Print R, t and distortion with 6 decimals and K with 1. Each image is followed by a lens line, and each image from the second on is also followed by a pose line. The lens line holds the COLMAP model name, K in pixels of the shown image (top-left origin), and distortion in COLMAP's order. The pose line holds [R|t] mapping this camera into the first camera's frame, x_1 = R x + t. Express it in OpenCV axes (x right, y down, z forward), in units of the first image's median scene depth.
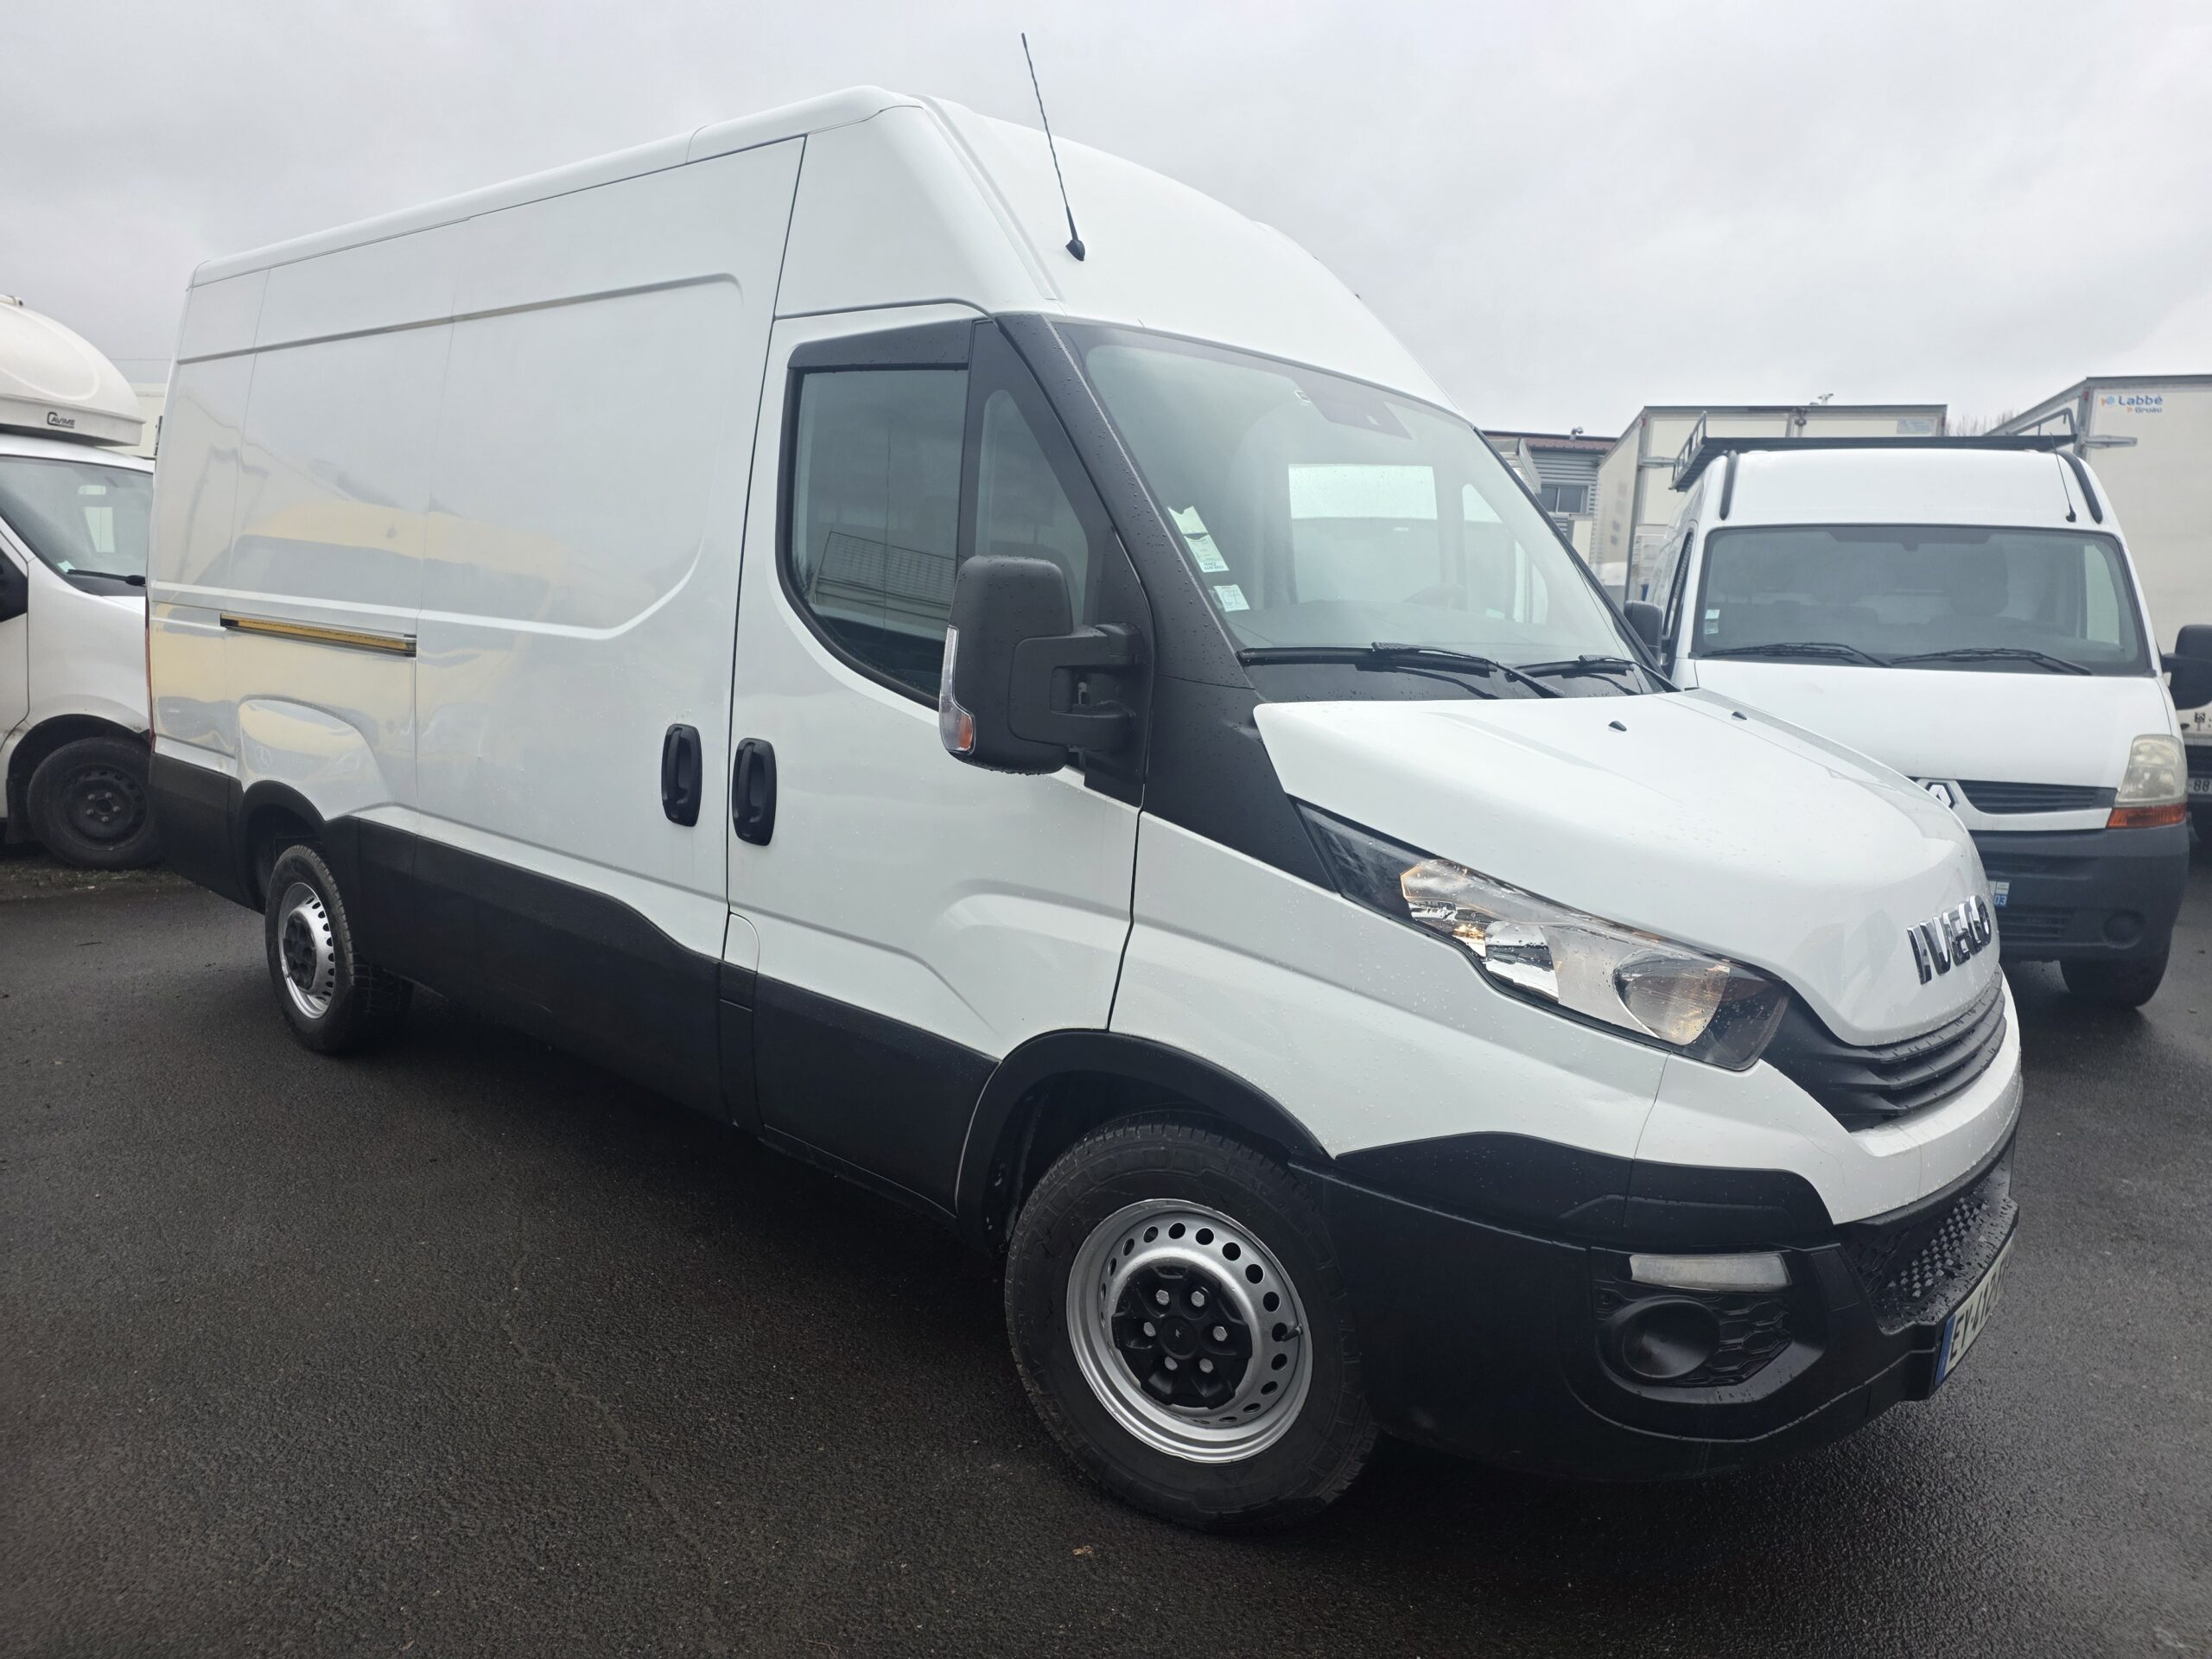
lens RADIAL K [[1483.2, 0, 1107.6], [0, 1483.2, 839.2], [0, 0, 1]] dist [0.083670, -0.079362]
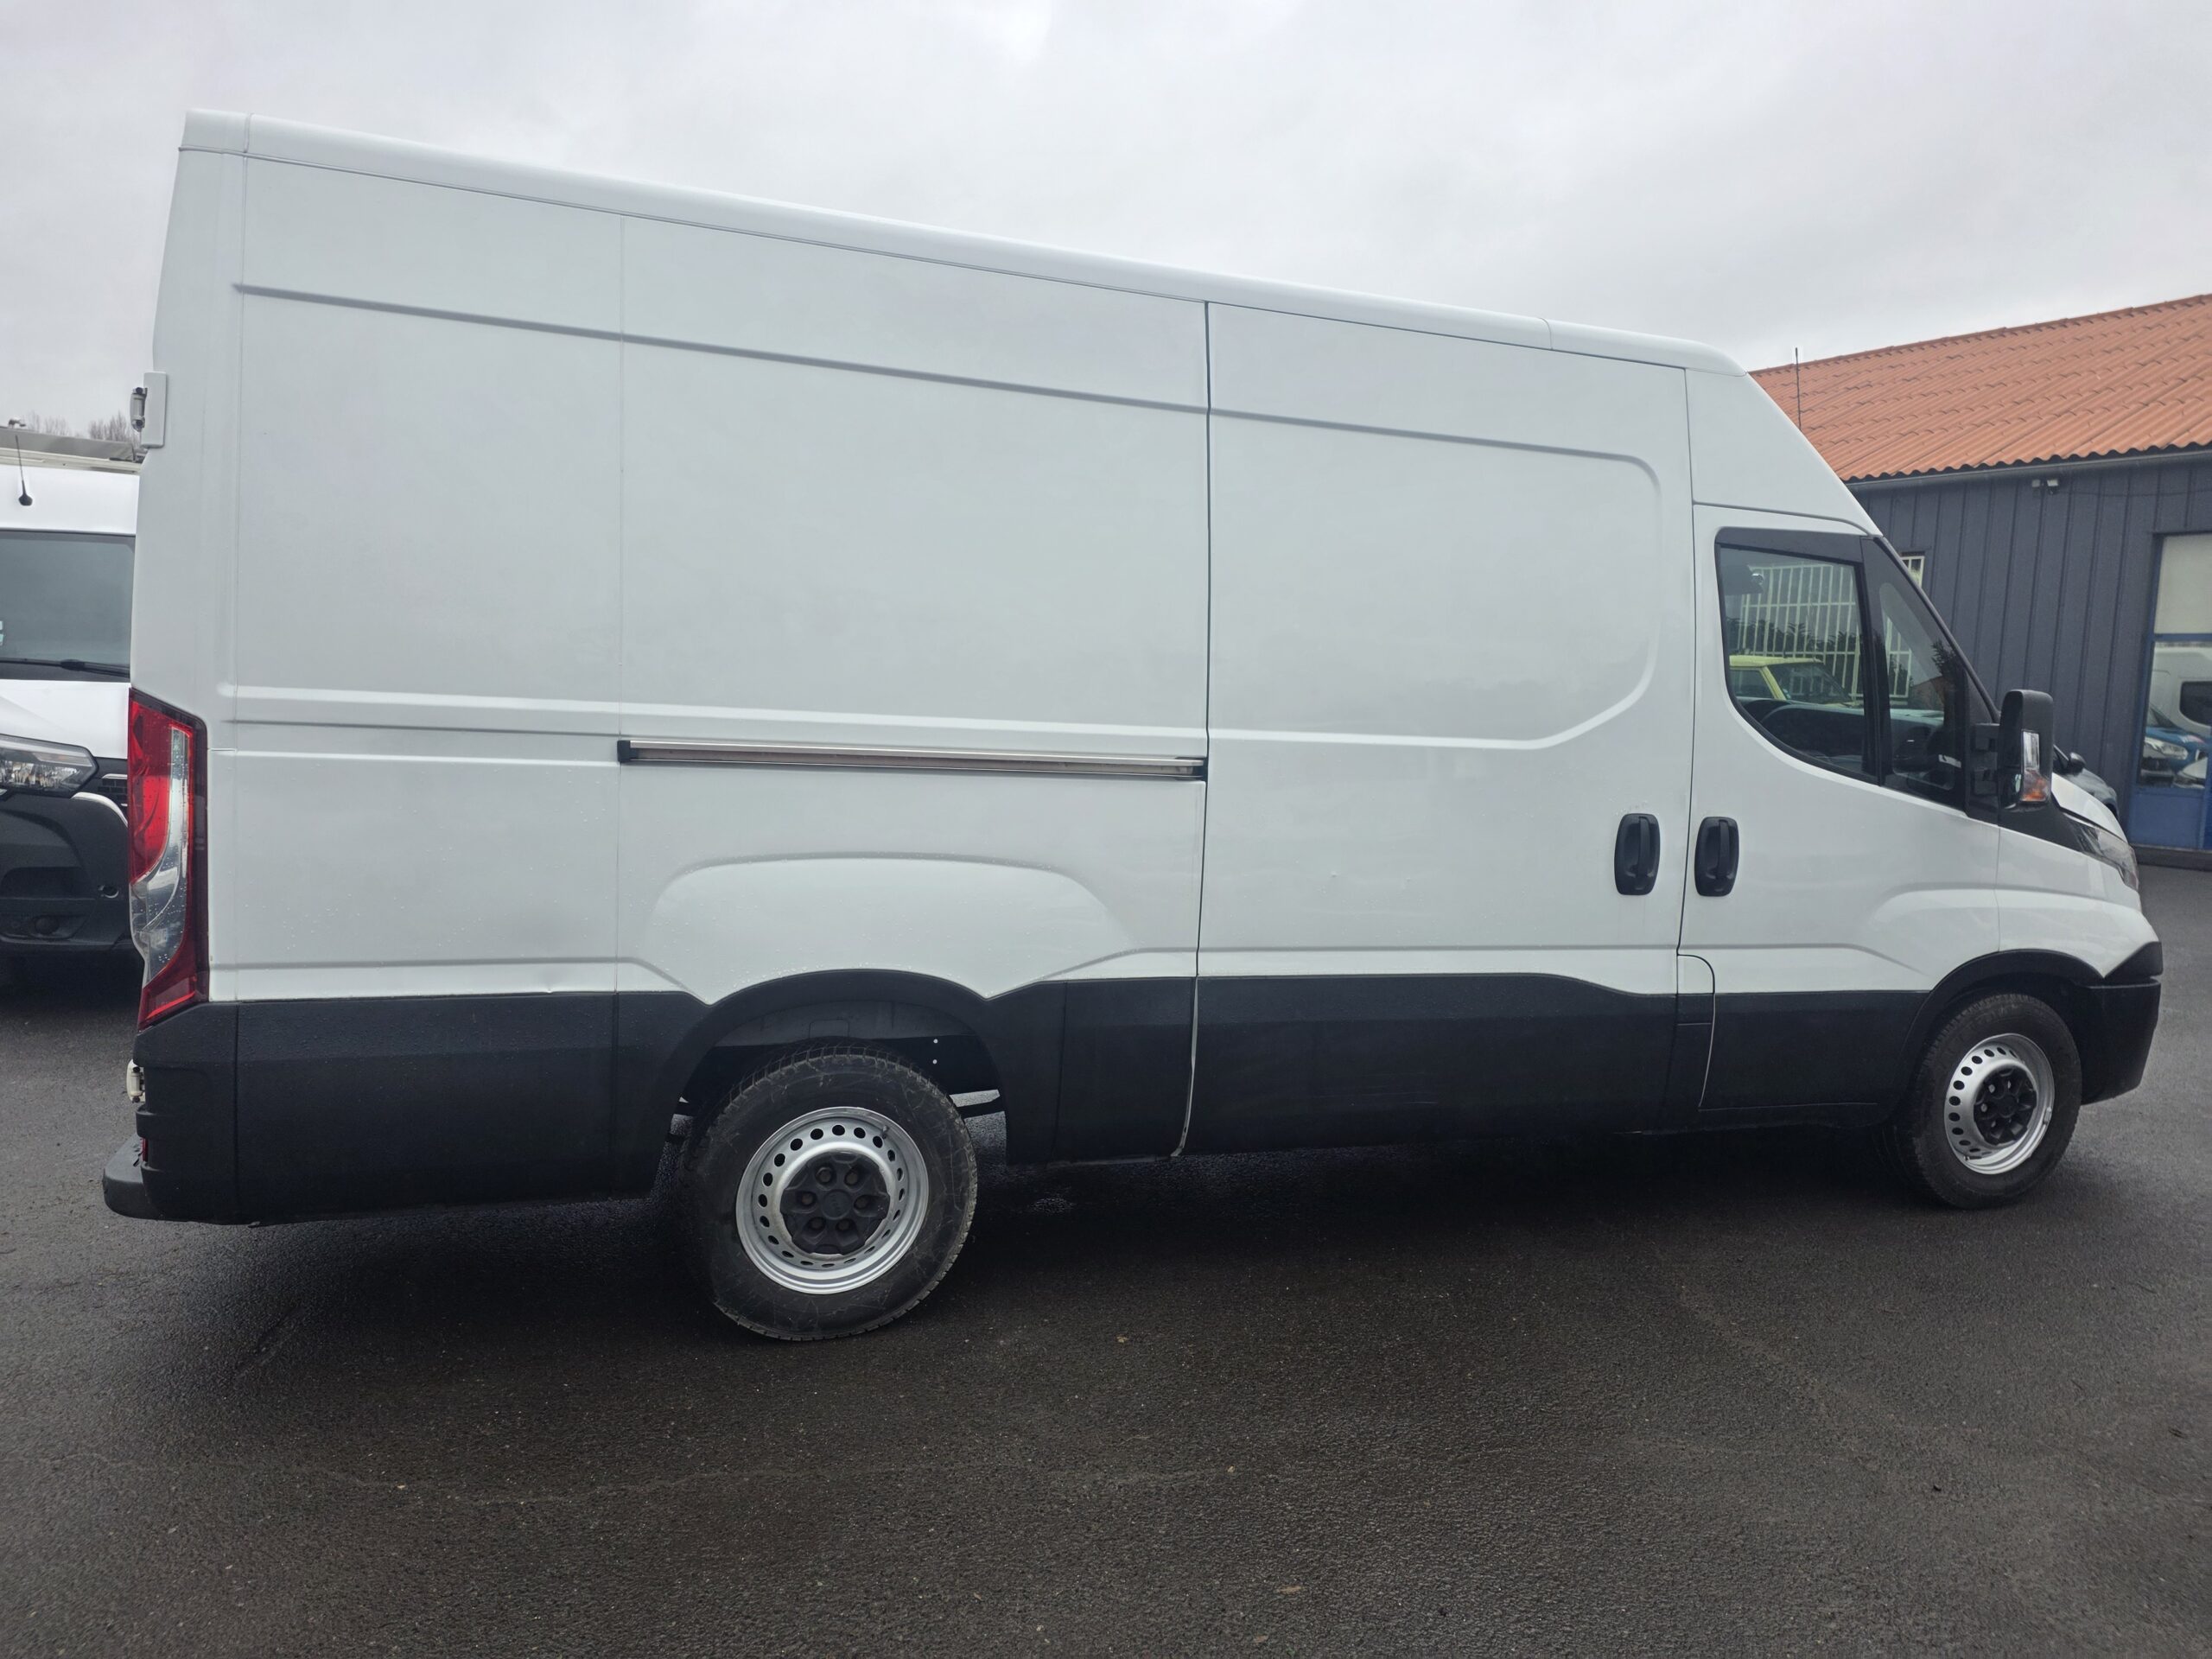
lens RADIAL K [[1483.2, 0, 1107.6], [0, 1483.2, 839.2], [0, 0, 1]] dist [0.083670, -0.079362]
pose [[0.491831, -0.111918, 0.863468, -1.852666], [0.117963, 0.991126, 0.061272, -0.215992], [-0.862663, 0.071722, 0.500669, 0.893304]]
